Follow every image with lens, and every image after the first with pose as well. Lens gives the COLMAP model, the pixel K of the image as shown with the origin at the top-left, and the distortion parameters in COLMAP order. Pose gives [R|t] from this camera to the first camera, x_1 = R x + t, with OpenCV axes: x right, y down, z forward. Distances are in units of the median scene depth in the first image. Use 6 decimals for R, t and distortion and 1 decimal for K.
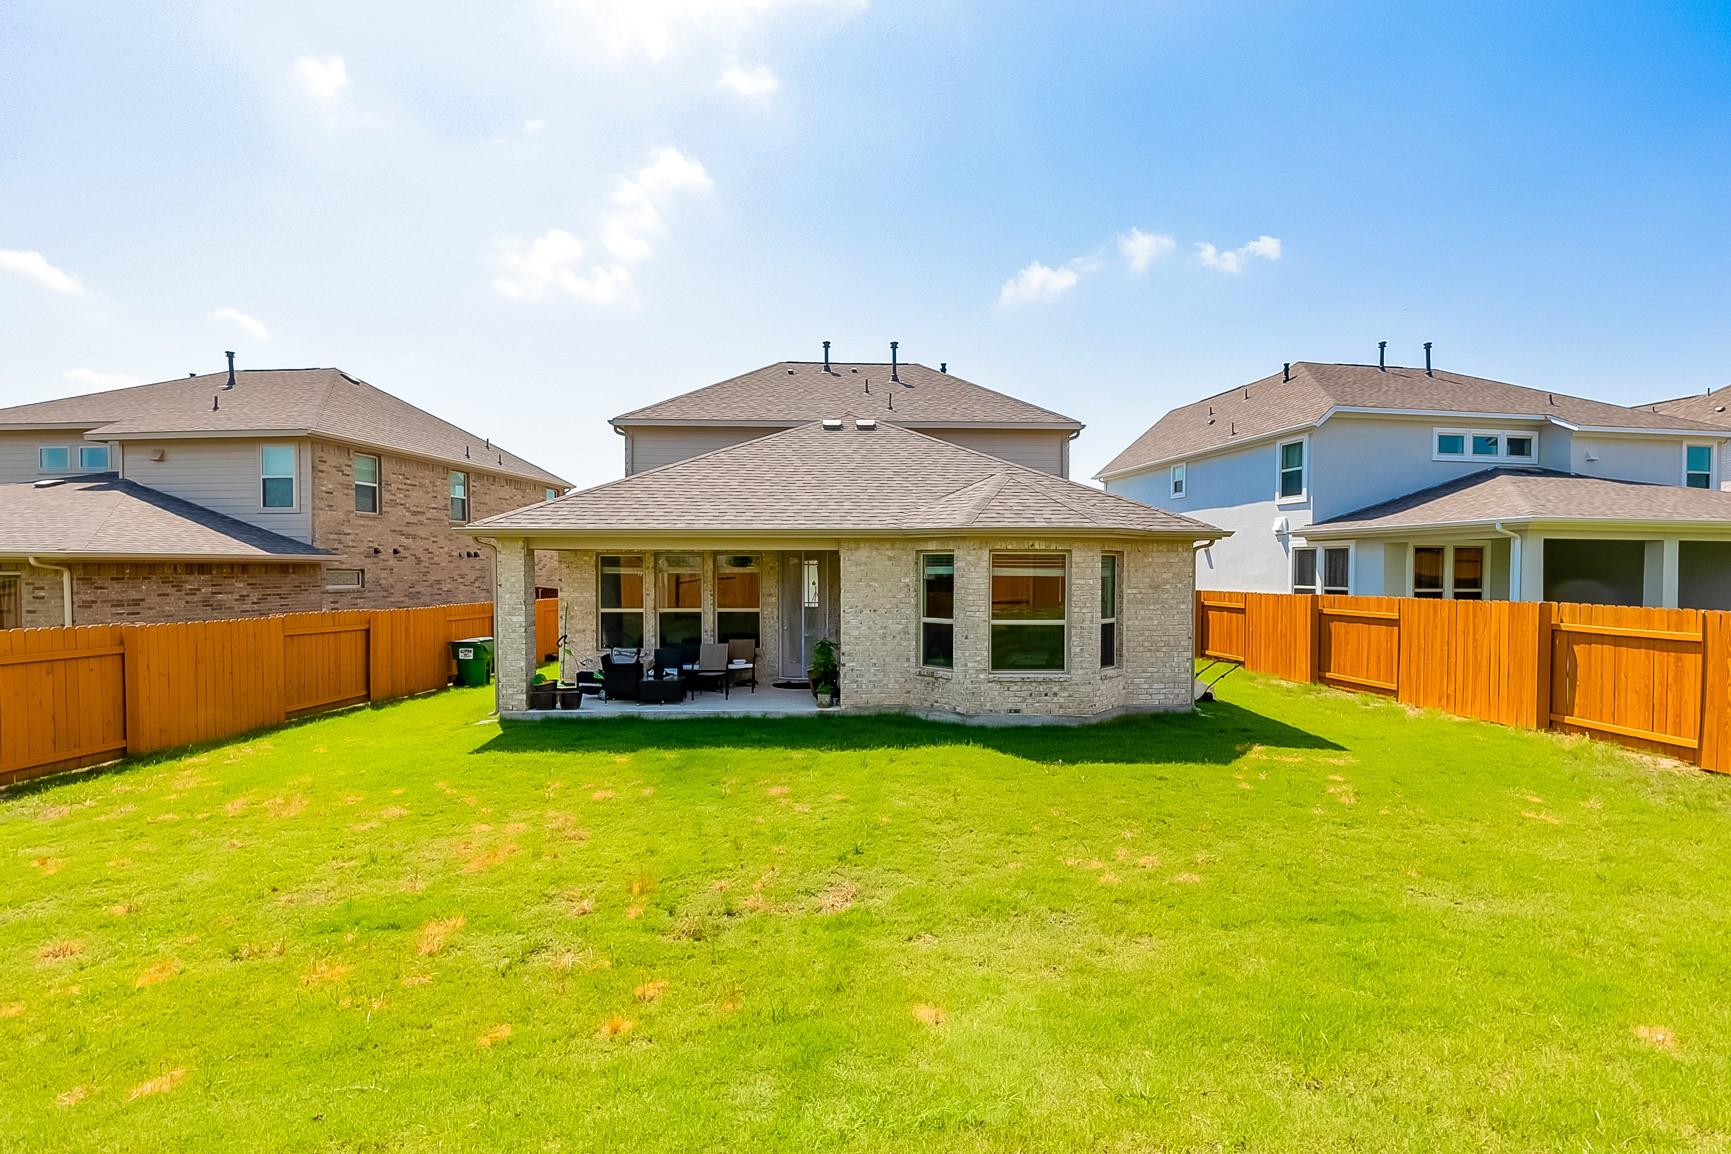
lens RADIAL K [[780.8, 0, 865.5], [0, 780.8, 577.0], [0, 0, 1]] dist [0.011914, 0.000044]
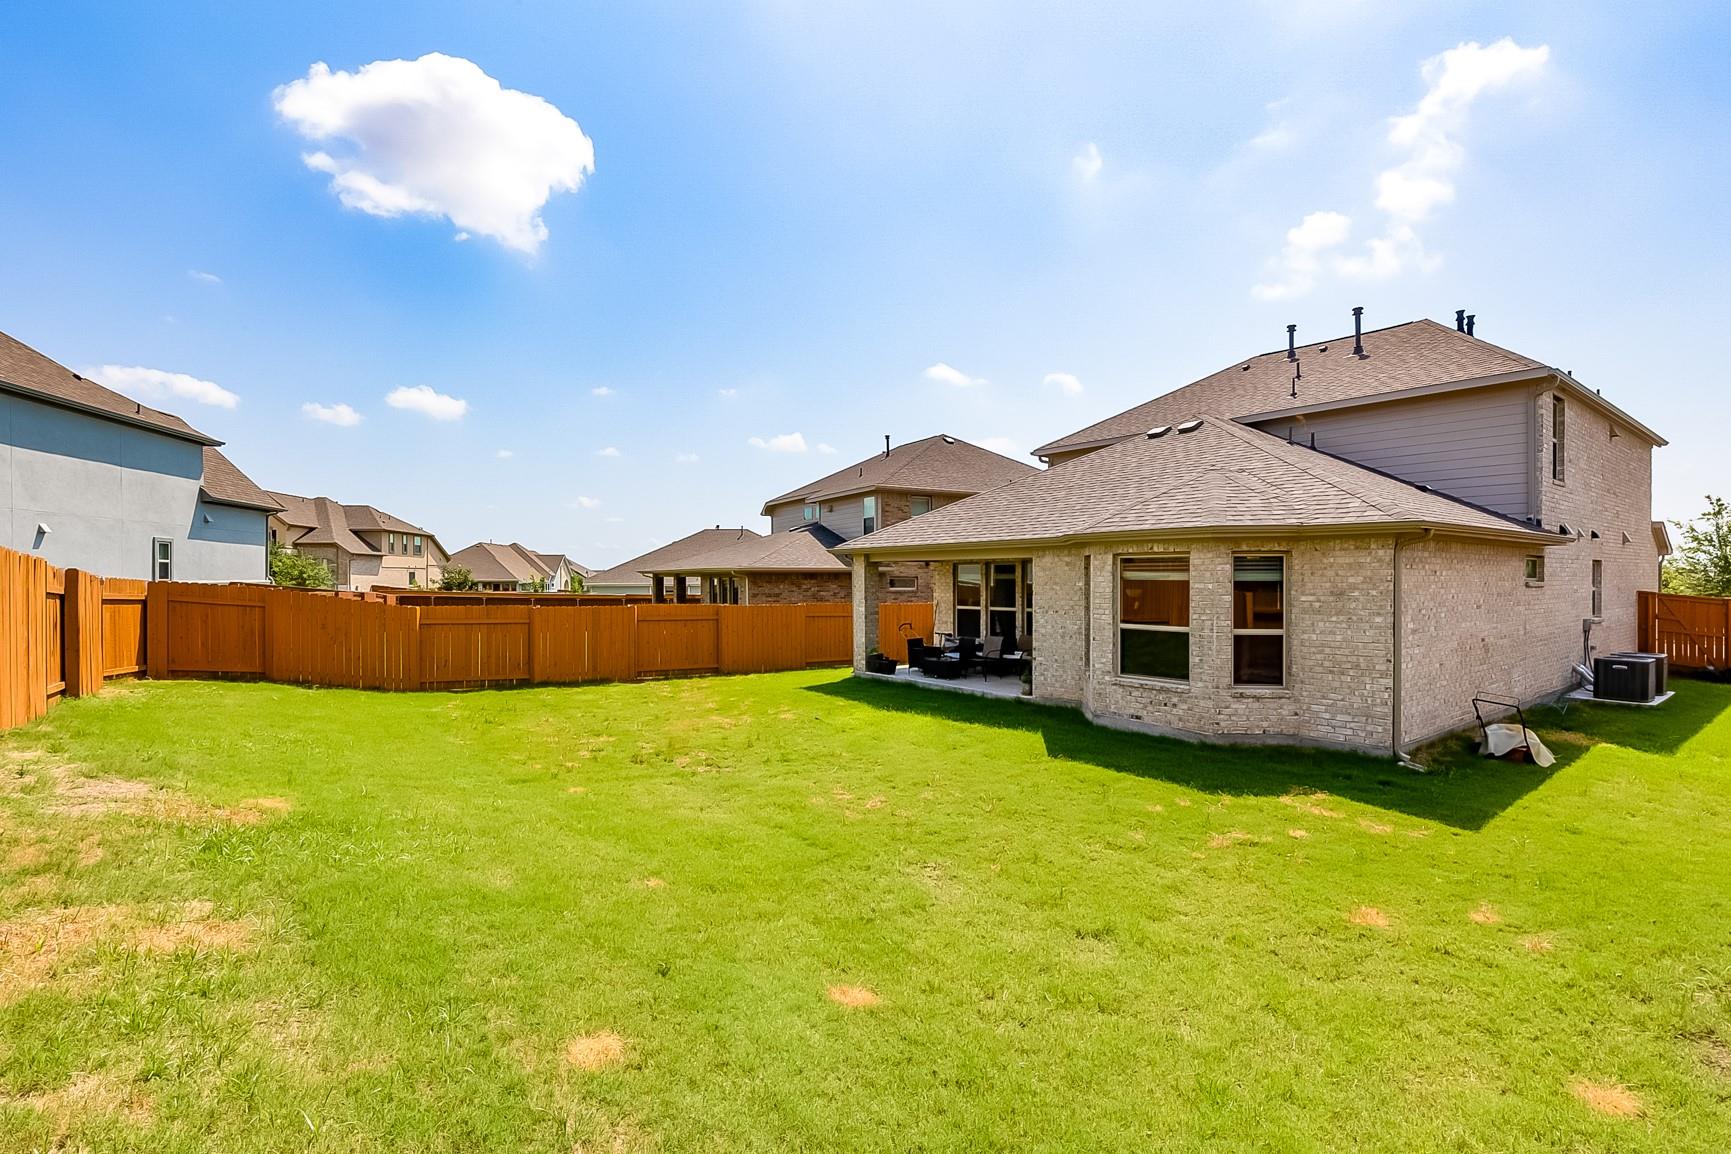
lens RADIAL K [[791.6, 0, 867.5], [0, 791.6, 594.4], [0, 0, 1]] dist [0.014579, -0.000041]
pose [[0.588630, 0.015050, -0.808263, 0.753646], [-0.006936, 0.999884, 0.013567, 0.005531], [0.808373, -0.002380, 0.588666, 0.130330]]
